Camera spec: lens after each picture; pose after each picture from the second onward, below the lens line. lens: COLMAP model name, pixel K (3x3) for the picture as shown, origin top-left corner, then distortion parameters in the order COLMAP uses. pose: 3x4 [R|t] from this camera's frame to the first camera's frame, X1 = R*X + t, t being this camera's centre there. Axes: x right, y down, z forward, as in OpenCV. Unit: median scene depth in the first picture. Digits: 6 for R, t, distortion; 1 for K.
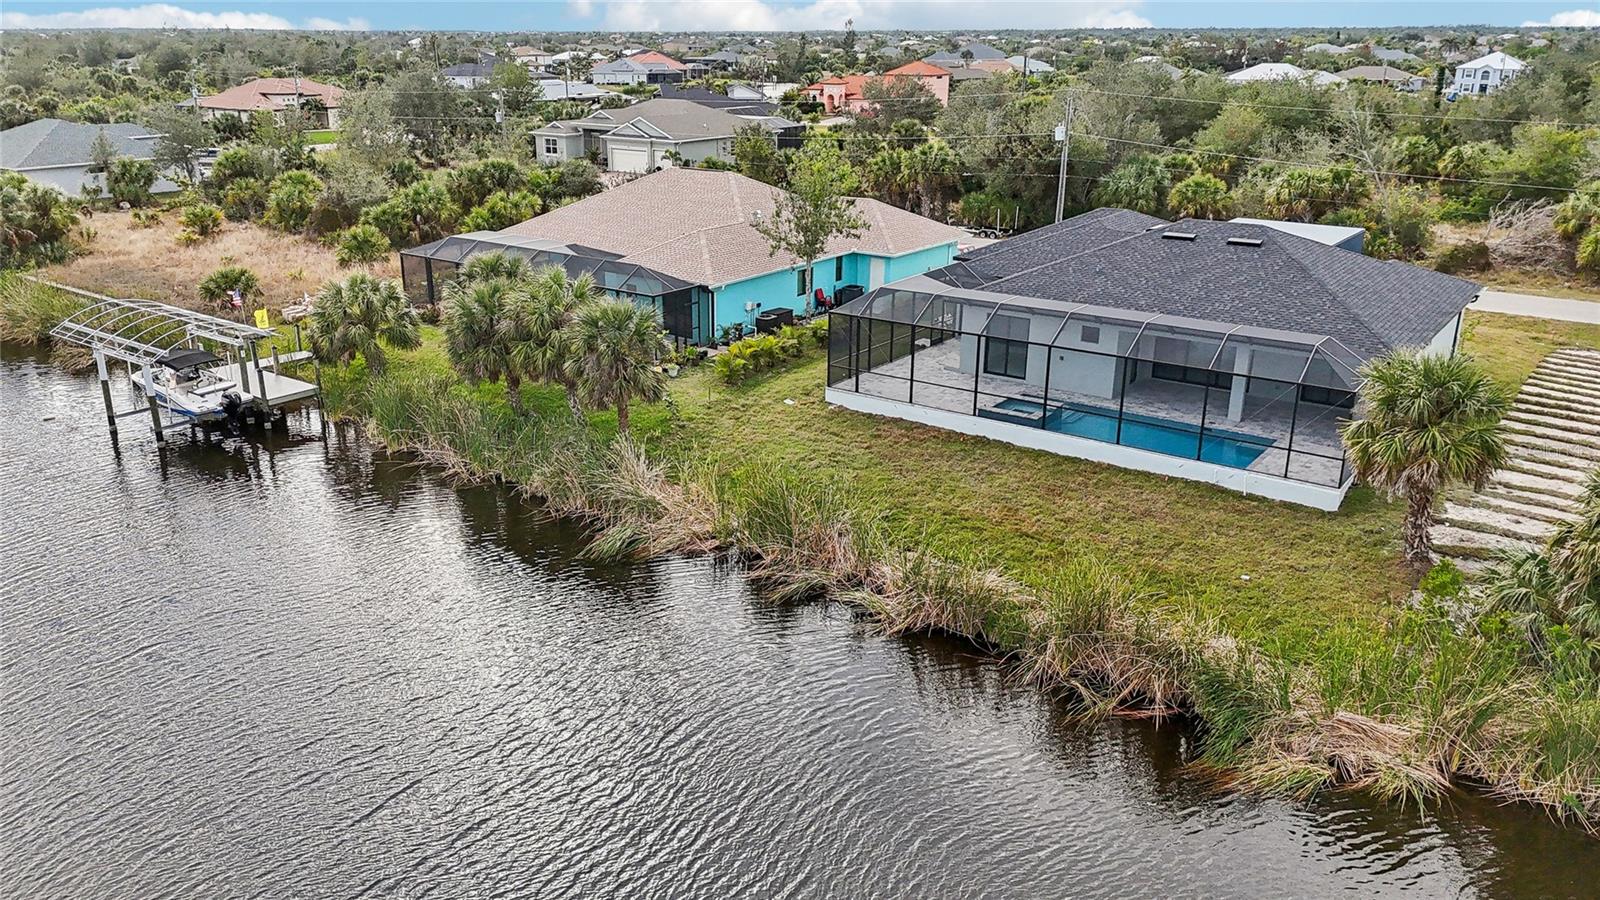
lens RADIAL K [[1128.8, 0, 800.0], [0, 1128.8, 450.0], [0, 0, 1]] dist [0.035345, -0.003724]
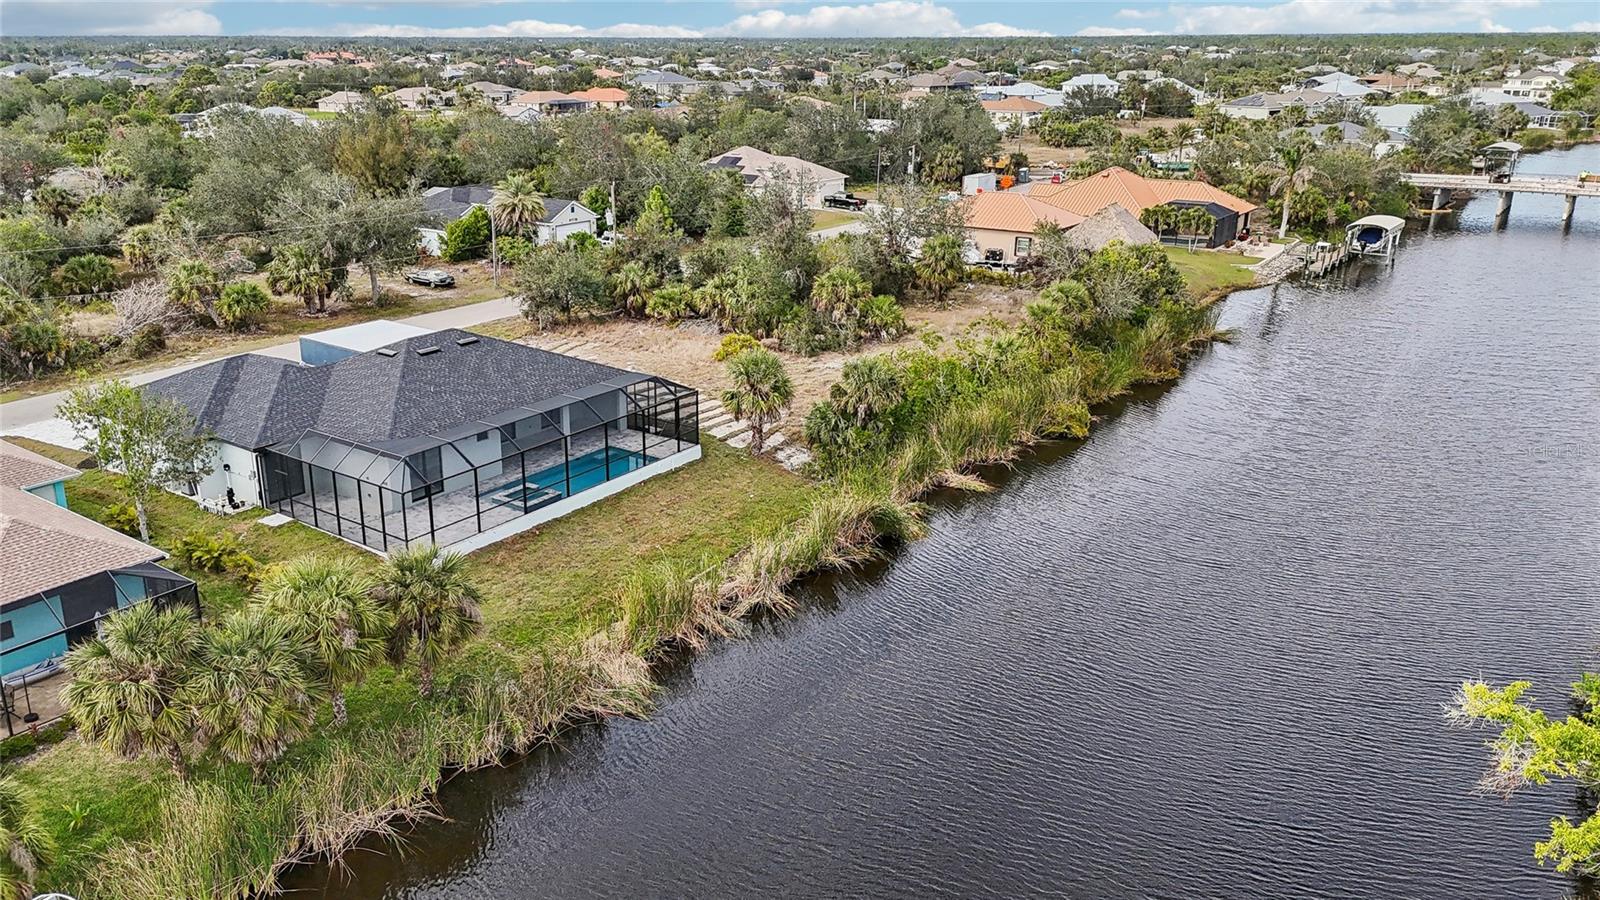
lens RADIAL K [[1128.8, 0, 800.0], [0, 1128.8, 450.0], [0, 0, 1]] dist [0.035345, -0.003724]
pose [[-0.002761, -0.317099, 0.948388, -1.007062], [0.334454, 0.893483, 0.299715, -0.365865], [-0.942408, 0.318019, 0.103588, 0.561123]]
